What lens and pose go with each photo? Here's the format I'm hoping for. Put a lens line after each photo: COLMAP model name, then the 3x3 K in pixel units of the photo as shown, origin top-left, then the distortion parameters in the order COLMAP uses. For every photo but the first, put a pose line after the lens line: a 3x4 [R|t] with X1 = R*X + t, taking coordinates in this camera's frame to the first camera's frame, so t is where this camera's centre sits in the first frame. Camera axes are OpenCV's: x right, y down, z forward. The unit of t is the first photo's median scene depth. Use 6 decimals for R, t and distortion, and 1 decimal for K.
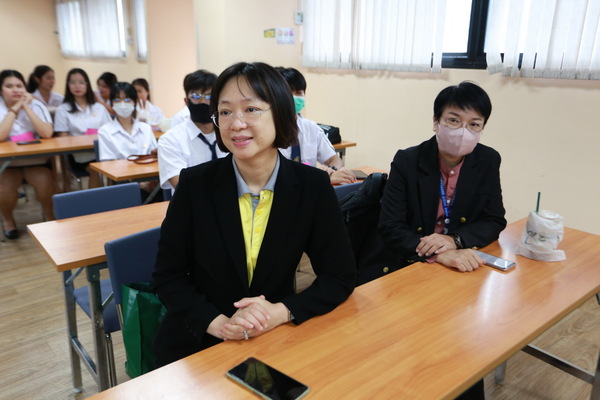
lens RADIAL K [[486.8, 0, 300.0], [0, 486.8, 200.0], [0, 0, 1]] dist [-0.002016, 0.011335]
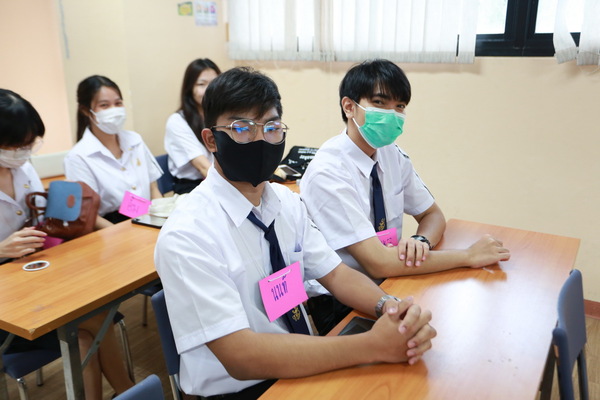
lens RADIAL K [[538.5, 0, 300.0], [0, 538.5, 200.0], [0, 0, 1]] dist [-0.000039, 0.005319]
pose [[0.942169, -0.107229, 0.317520, -0.226801], [0.109554, 0.993925, 0.010578, -0.106607], [-0.316725, 0.024819, 0.948193, 0.368416]]
